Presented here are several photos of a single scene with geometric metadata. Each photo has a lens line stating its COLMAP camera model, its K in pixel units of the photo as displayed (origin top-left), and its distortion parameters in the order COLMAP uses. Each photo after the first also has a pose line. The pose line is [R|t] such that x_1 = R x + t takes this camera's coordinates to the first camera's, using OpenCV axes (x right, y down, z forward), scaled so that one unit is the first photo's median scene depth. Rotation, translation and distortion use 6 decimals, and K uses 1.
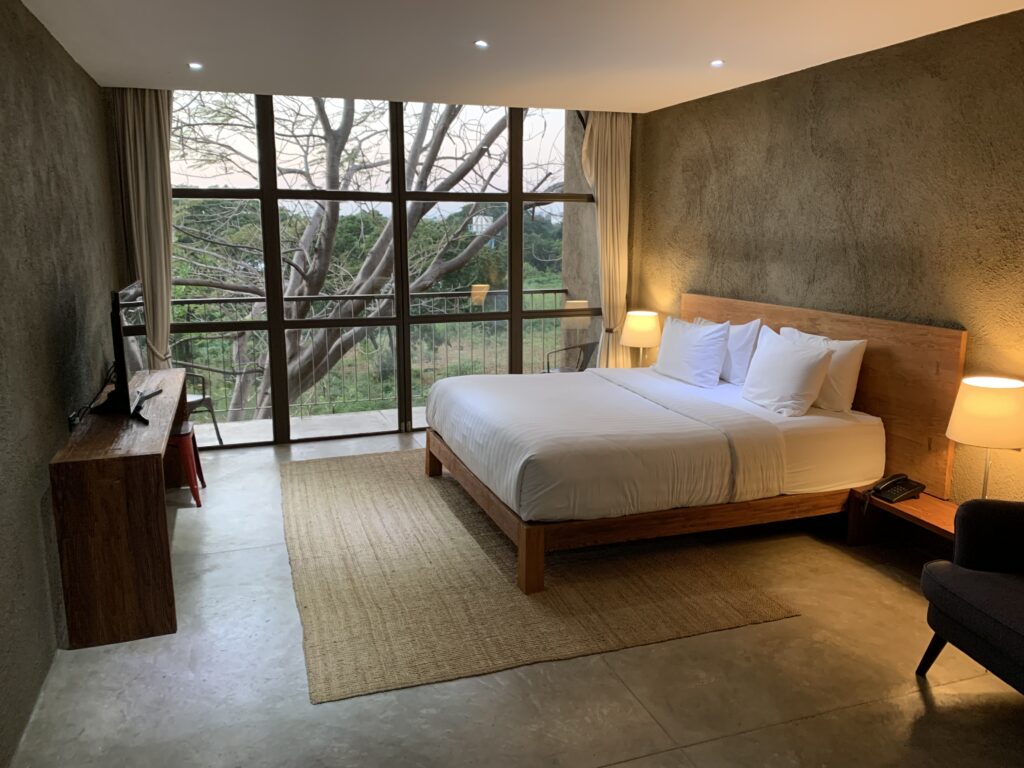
lens RADIAL K [[786.0, 0, 512.0], [0, 786.0, 384.0], [0, 0, 1]] dist [0.084505, -0.138568]
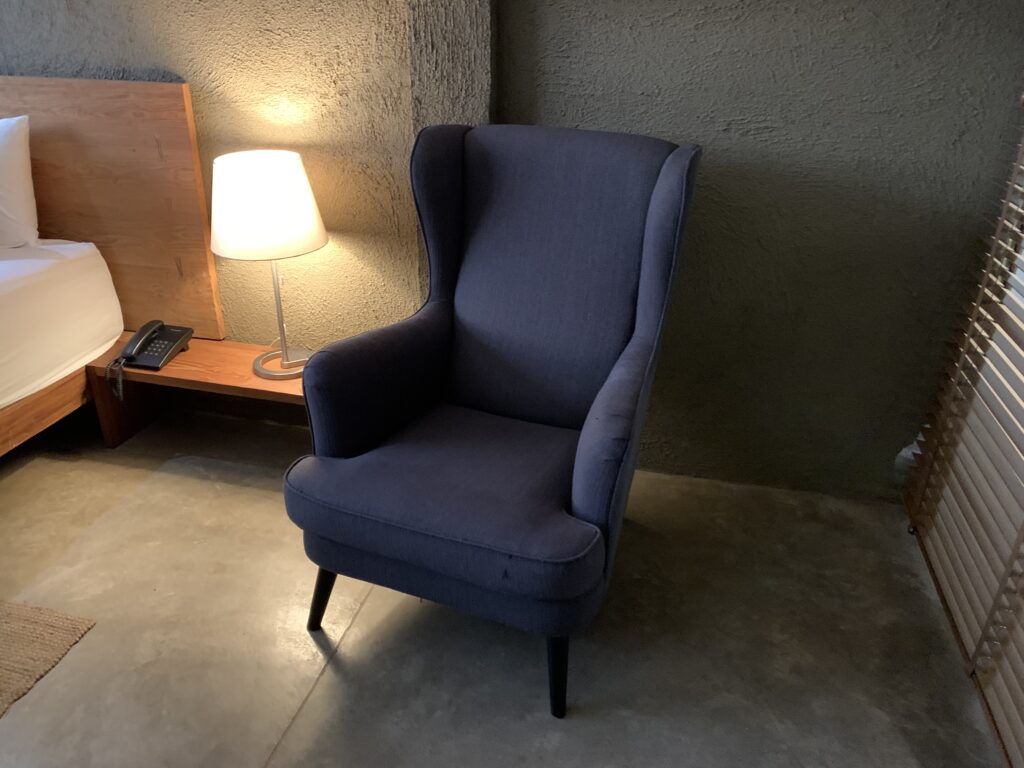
lens RADIAL K [[789.1, 0, 523.2], [0, 789.1, 379.7], [0, 0, 1]] dist [0.006115, -0.009107]
pose [[0.530492, -0.350776, 0.771709, 0.131627], [0.146712, 0.934621, 0.323973, -0.009180], [-0.834897, -0.058647, 0.547272, 0.389615]]
